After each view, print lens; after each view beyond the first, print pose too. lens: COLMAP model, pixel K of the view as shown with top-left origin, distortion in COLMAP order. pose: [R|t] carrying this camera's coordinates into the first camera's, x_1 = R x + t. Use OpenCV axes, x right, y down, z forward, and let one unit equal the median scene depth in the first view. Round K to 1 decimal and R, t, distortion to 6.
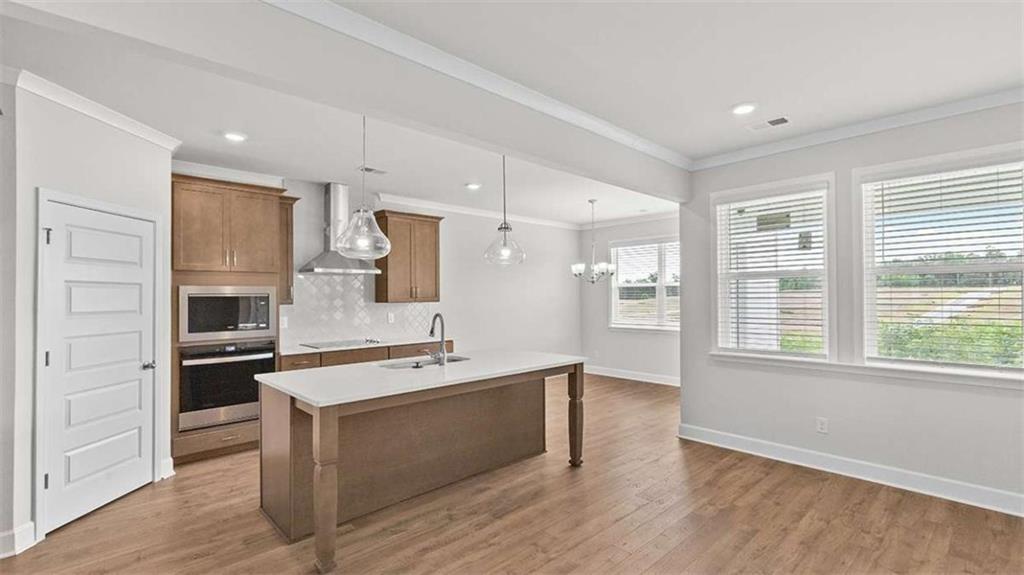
lens RADIAL K [[457.5, 0, 513.5], [0, 457.5, 292.6], [0, 0, 1]] dist [0.004495, -0.001126]
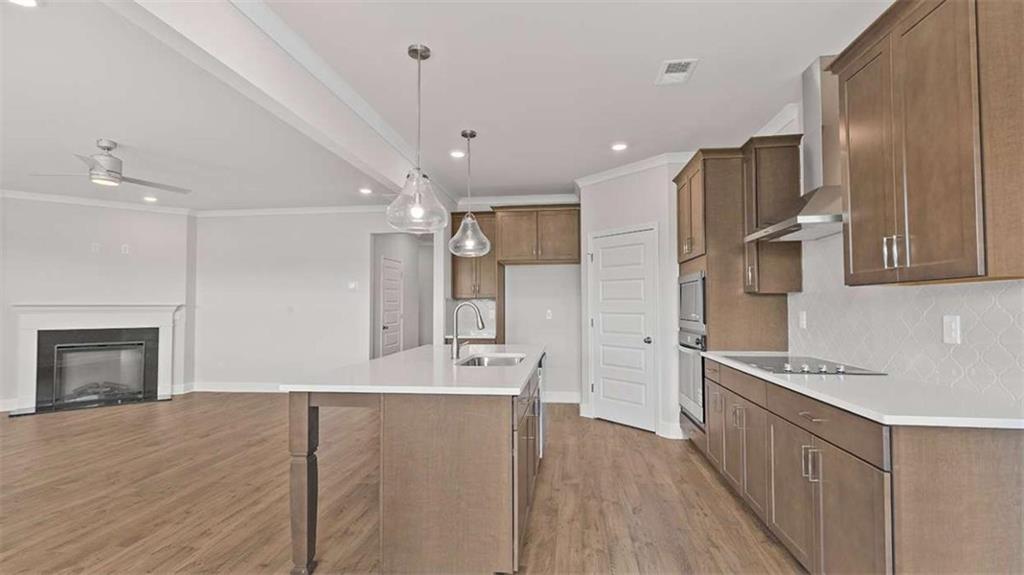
lens RADIAL K [[457.5, 0, 514.5], [0, 457.5, 292.6], [0, 0, 1]] dist [0.004495, -0.001126]
pose [[-0.769730, -0.007956, -0.638320, 0.289674], [0.013369, 0.999502, -0.028578, 0.048992], [0.638229, -0.030531, -0.769241, 1.557508]]
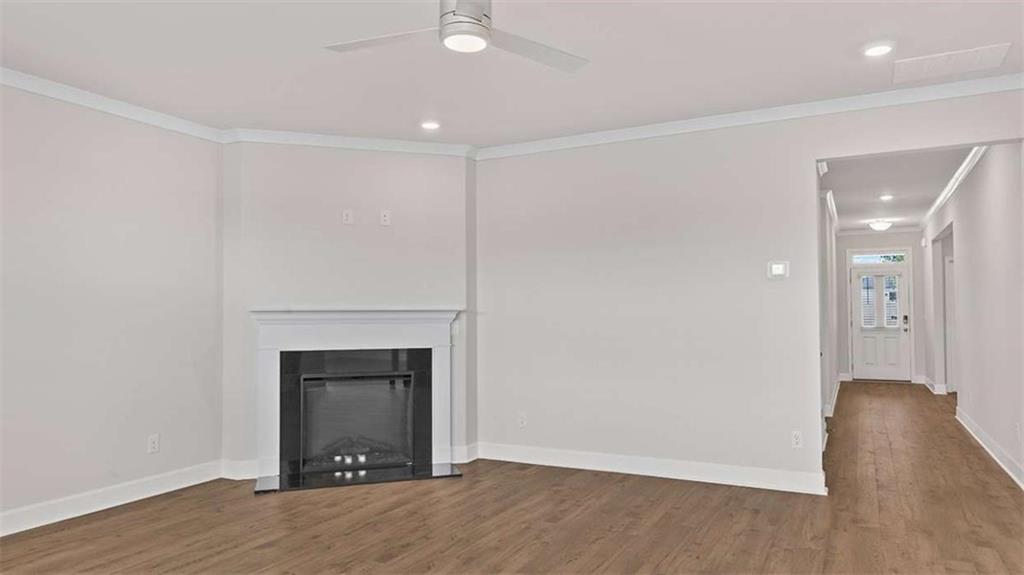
lens RADIAL K [[657.9, 0, 509.1], [0, 657.9, 294.7], [0, 0, 1]] dist [0.010345, -0.003473]
pose [[-0.945404, 0.005702, -0.325852, 0.519752], [0.017629, 0.999278, -0.033663, 0.045898], [0.325424, -0.037569, -0.944821, 0.849391]]
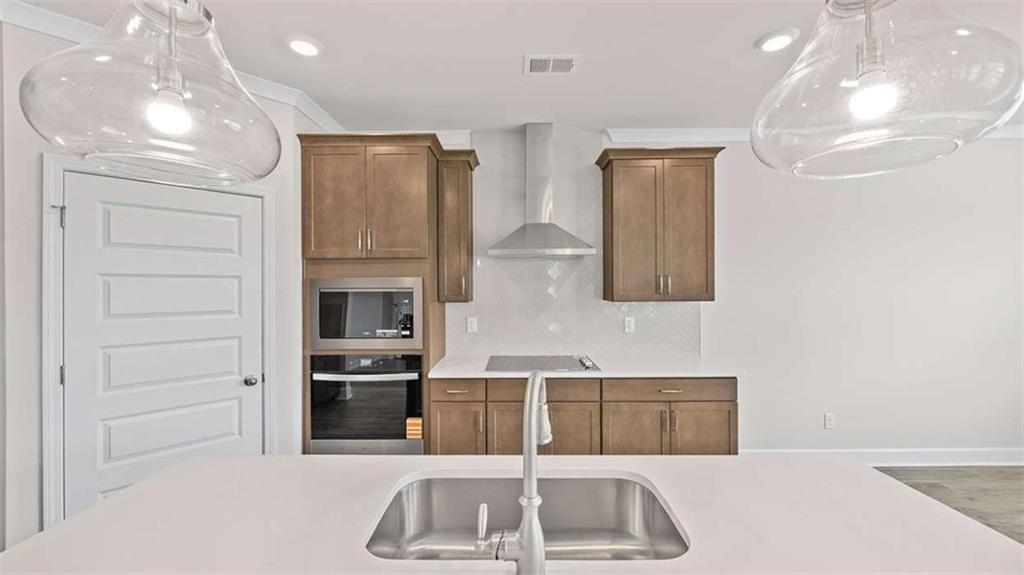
lens RADIAL K [[394.4, 0, 517.6], [0, 394.4, 286.7], [0, 0, 1]] dist [-0.002737, -0.000047]
pose [[0.720442, 0.007219, -0.693478, -0.002426], [0.004276, 0.999881, 0.014851, -0.008609], [0.693502, -0.013665, 0.720325, 0.737960]]
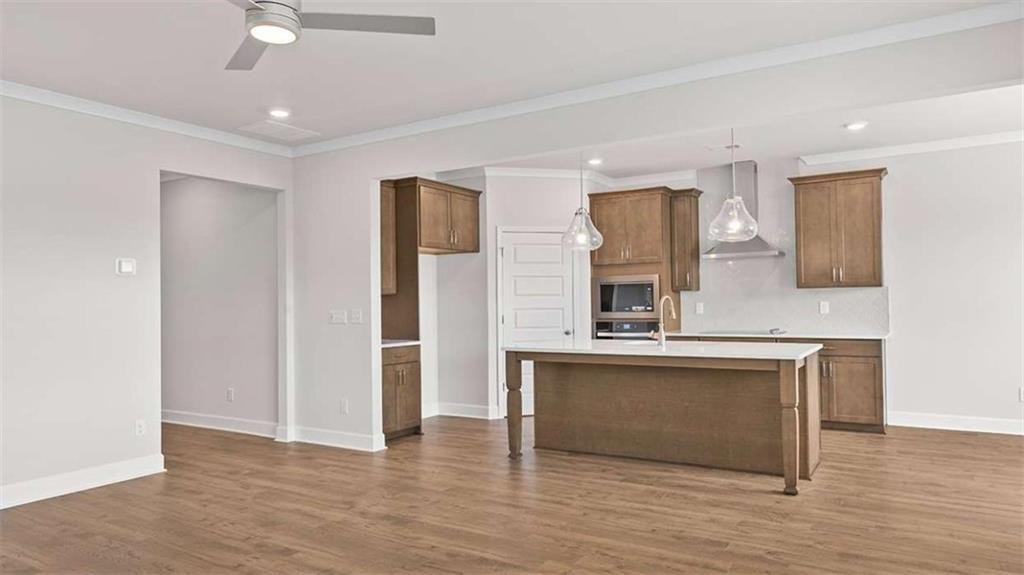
lens RADIAL K [[657.9, 0, 512.6], [0, 657.9, 291.1], [0, 0, 1]] dist [0.010345, -0.003473]
pose [[0.248843, -0.013212, -0.968454, 1.051376], [0.019157, 0.999778, -0.008717, 0.038317], [0.968354, -0.016383, 0.249041, 0.274835]]
